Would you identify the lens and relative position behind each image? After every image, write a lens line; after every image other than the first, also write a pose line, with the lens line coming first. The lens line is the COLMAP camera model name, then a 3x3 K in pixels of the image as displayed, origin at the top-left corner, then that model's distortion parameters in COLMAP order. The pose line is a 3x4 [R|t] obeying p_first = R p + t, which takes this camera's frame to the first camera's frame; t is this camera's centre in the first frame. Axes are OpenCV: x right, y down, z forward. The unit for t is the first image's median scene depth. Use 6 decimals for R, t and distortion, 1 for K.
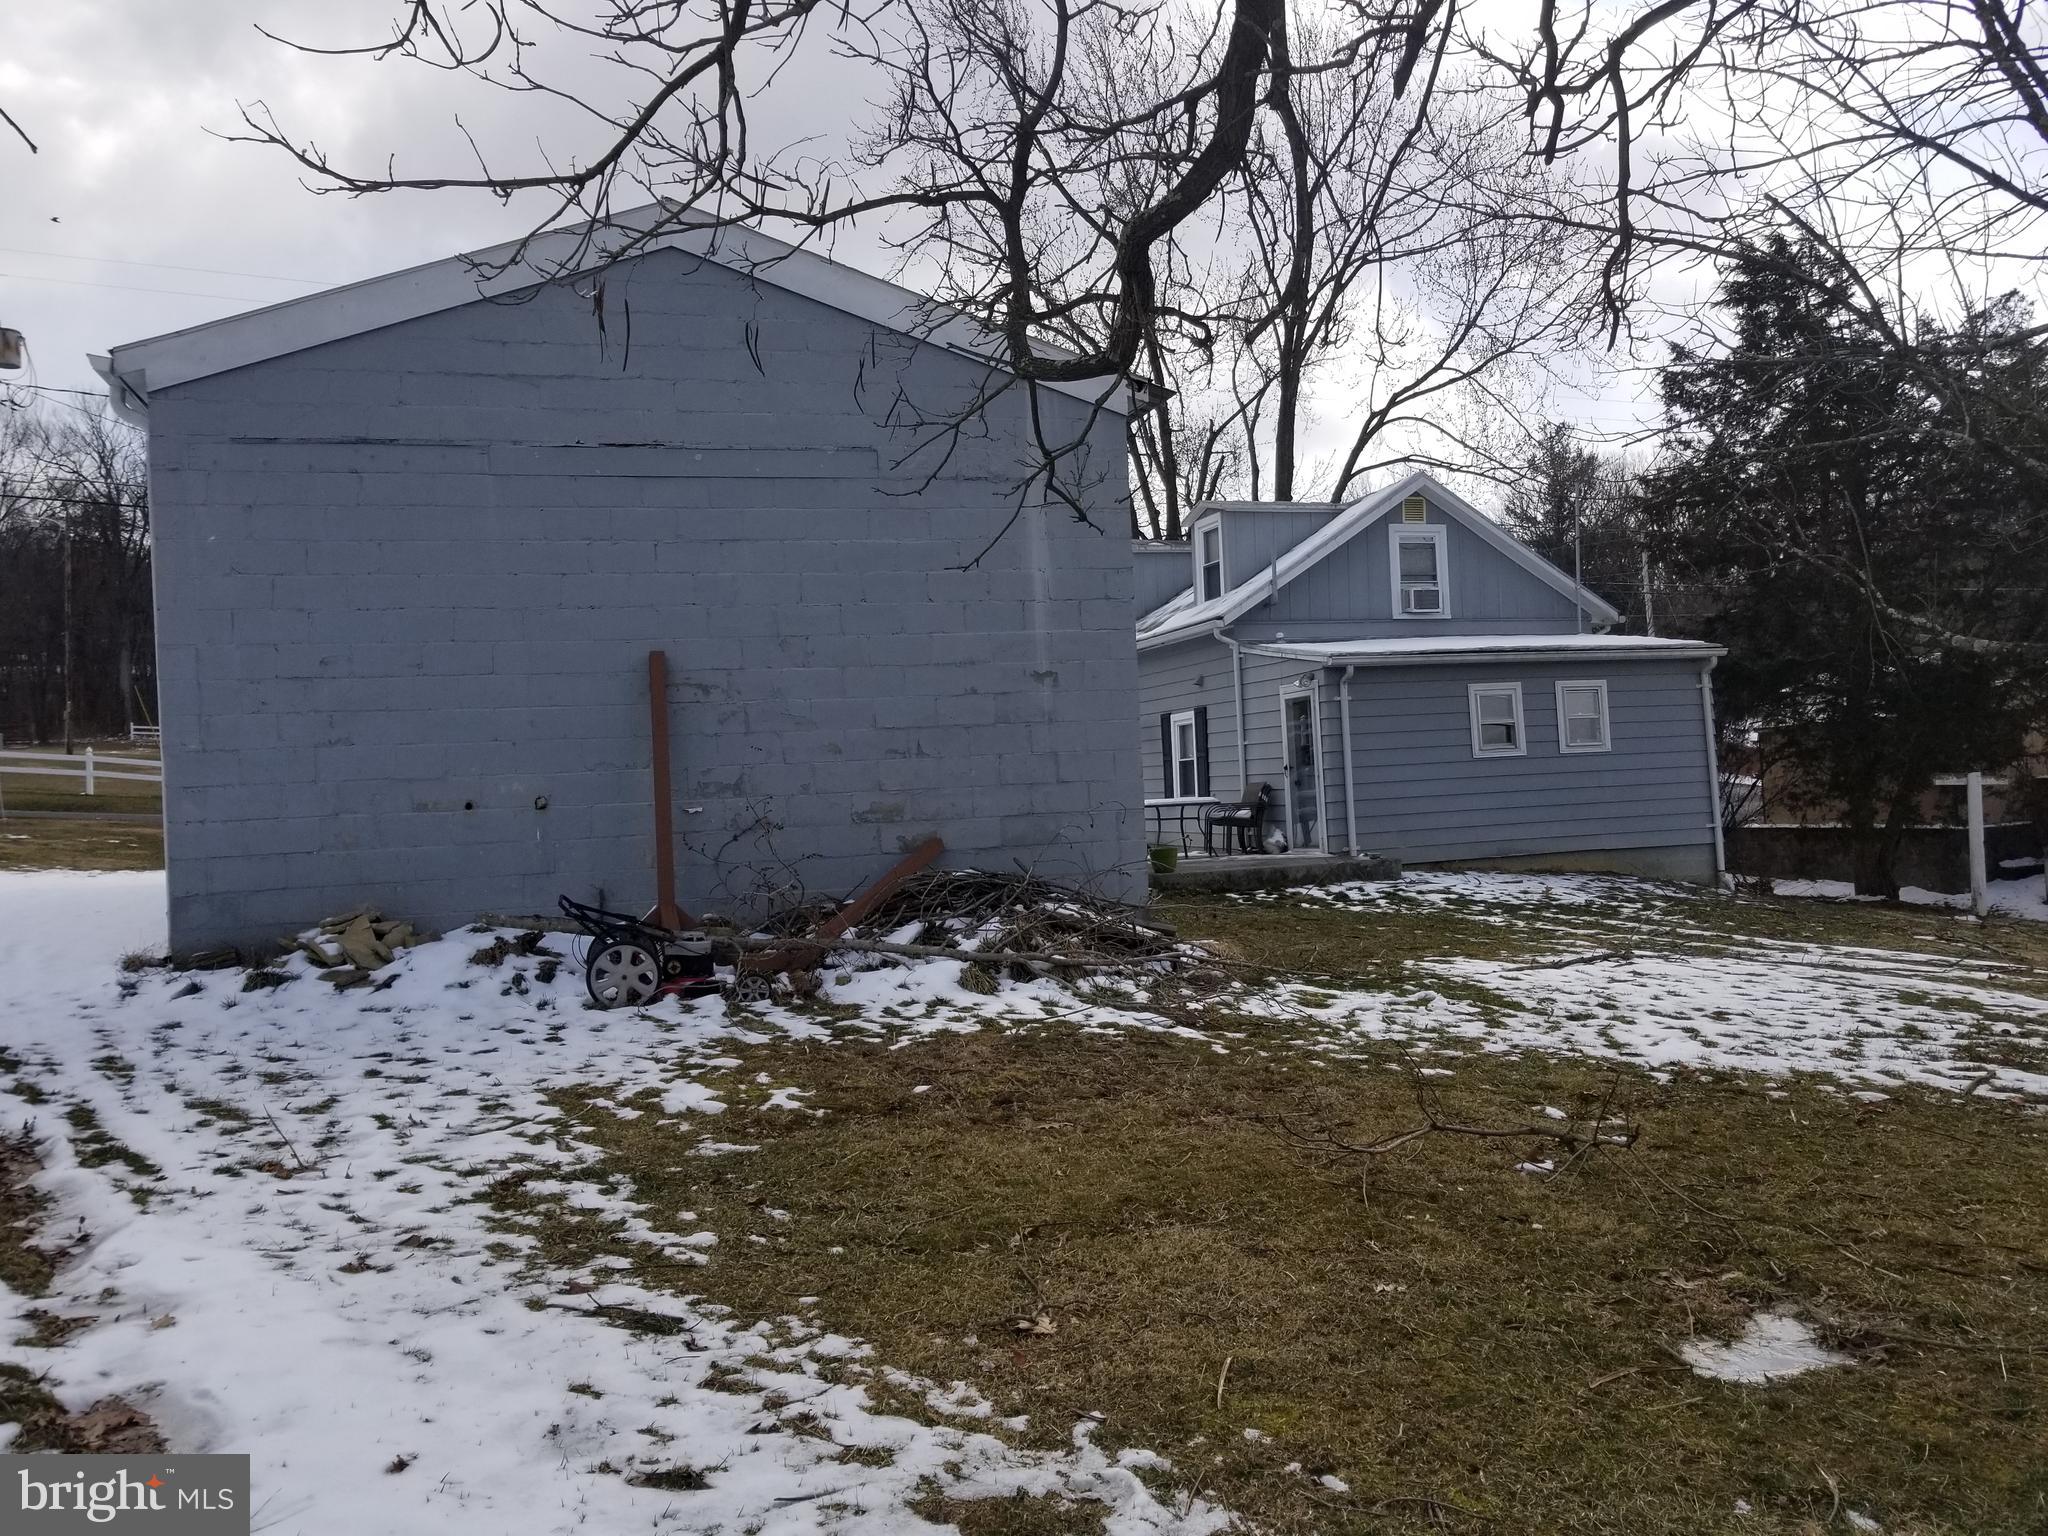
lens RADIAL K [[1605.4, 0, 993.4], [0, 1605.4, 757.8], [0, 0, 1]] dist [-0.015323, -0.000060]
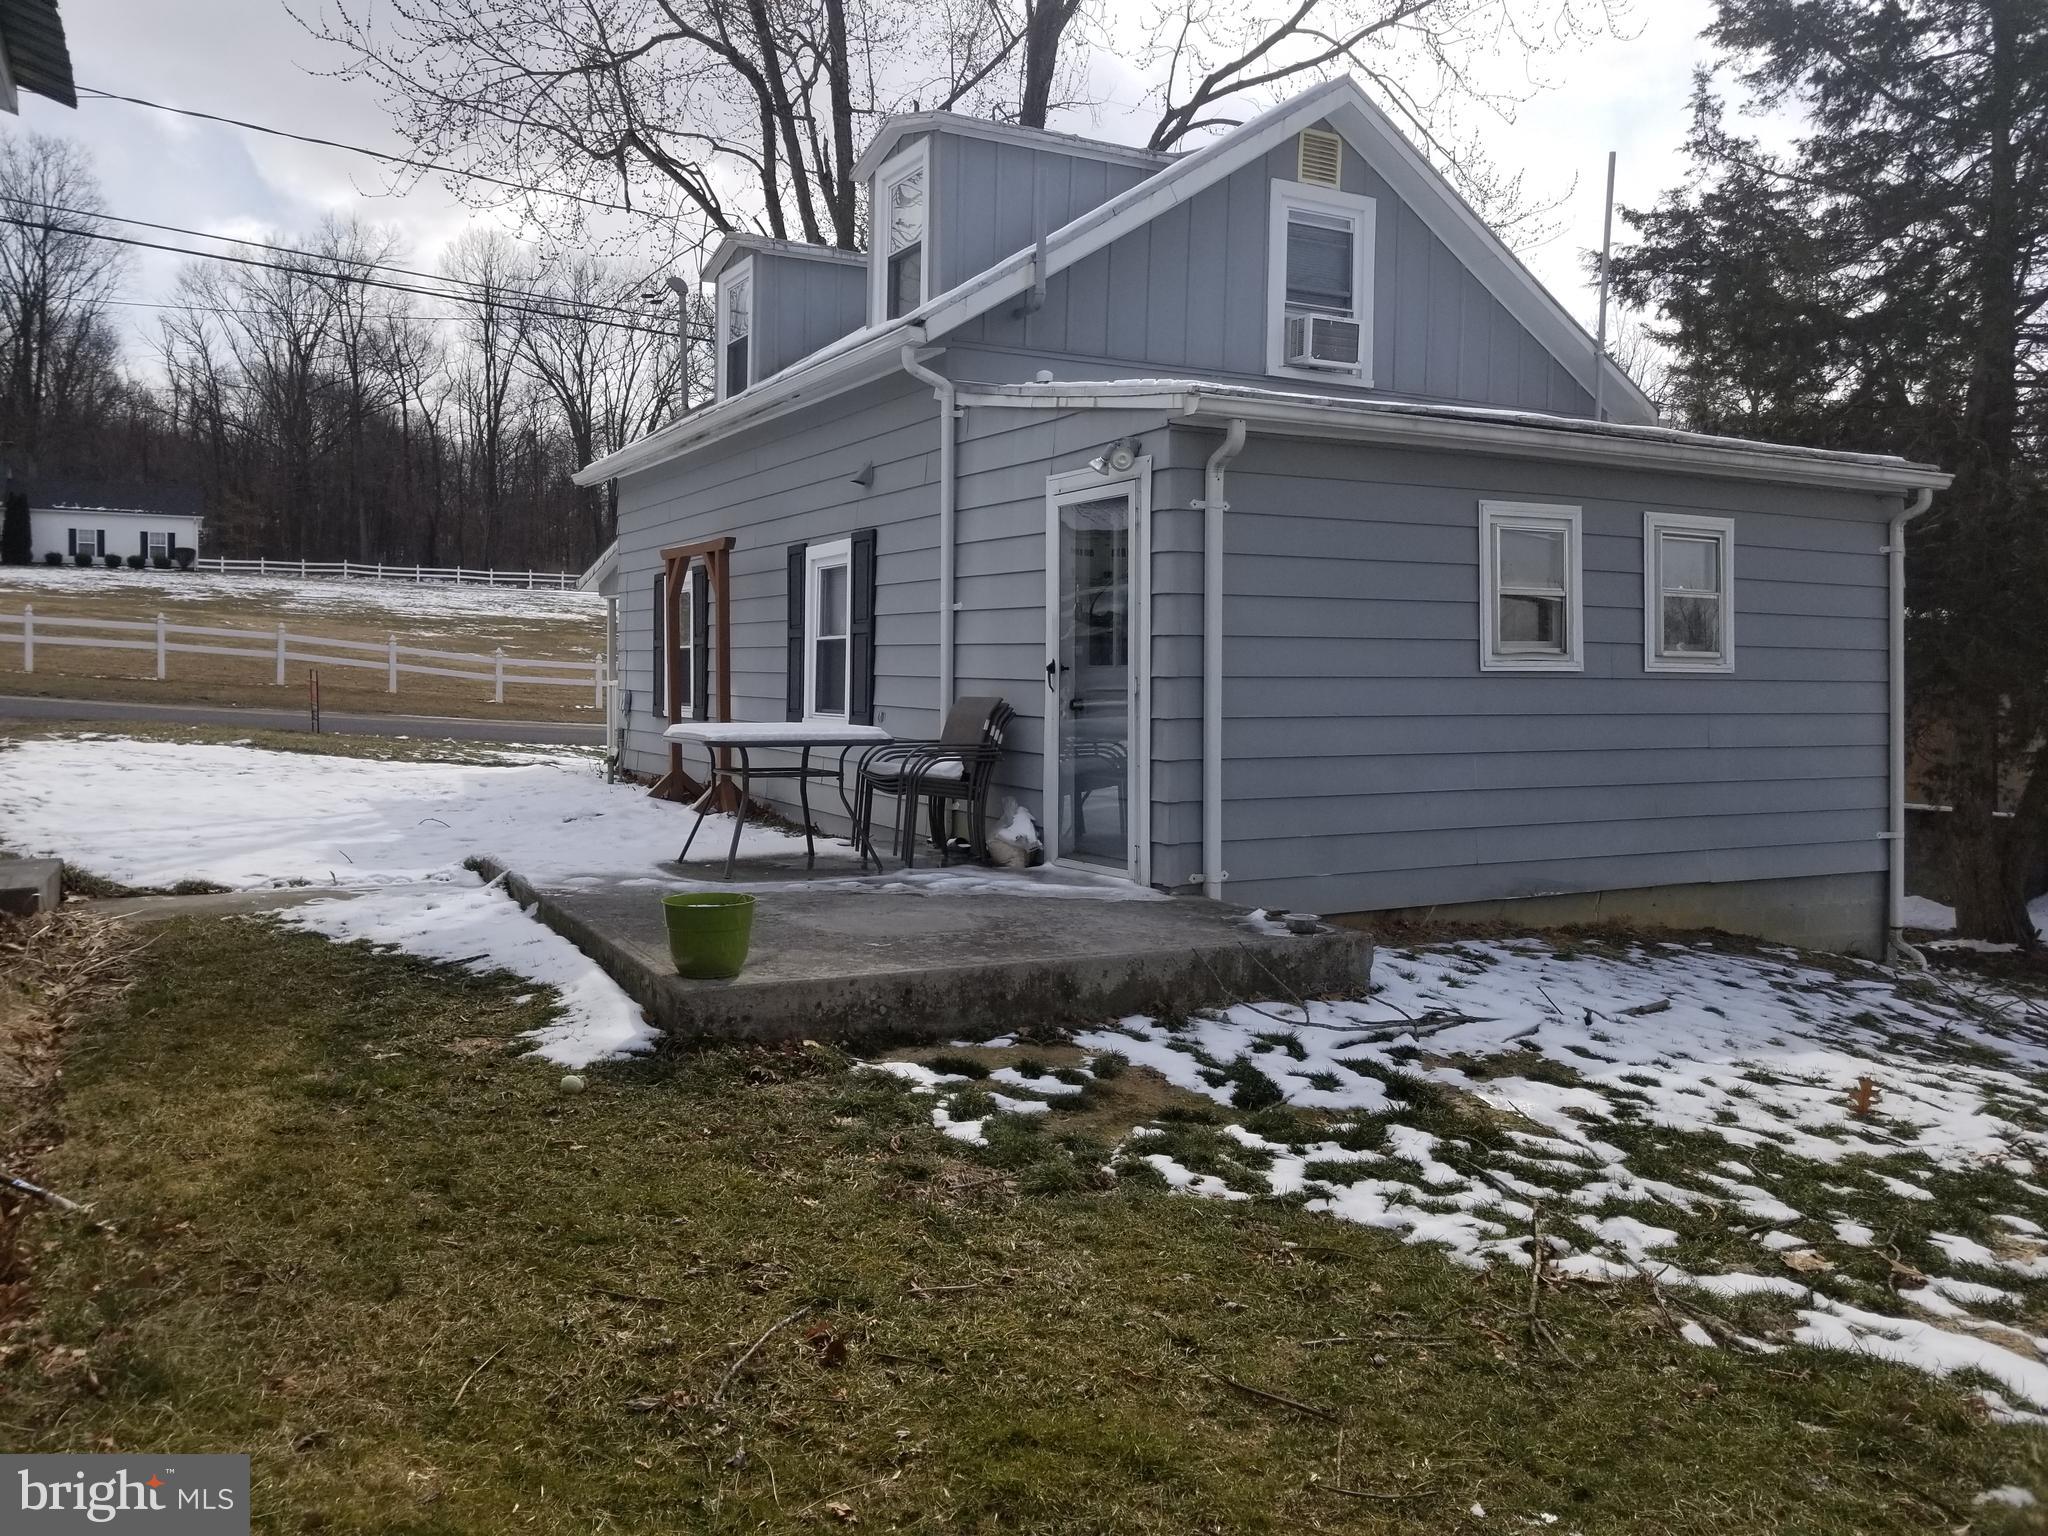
lens RADIAL K [[1605.4, 0, 993.4], [0, 1605.4, 757.8], [0, 0, 1]] dist [-0.015323, -0.000060]
pose [[0.978580, 0.045588, 0.200755, 0.080713], [-0.059744, 0.996093, 0.065027, 0.002946], [-0.197006, -0.075628, 0.977481, 0.570487]]
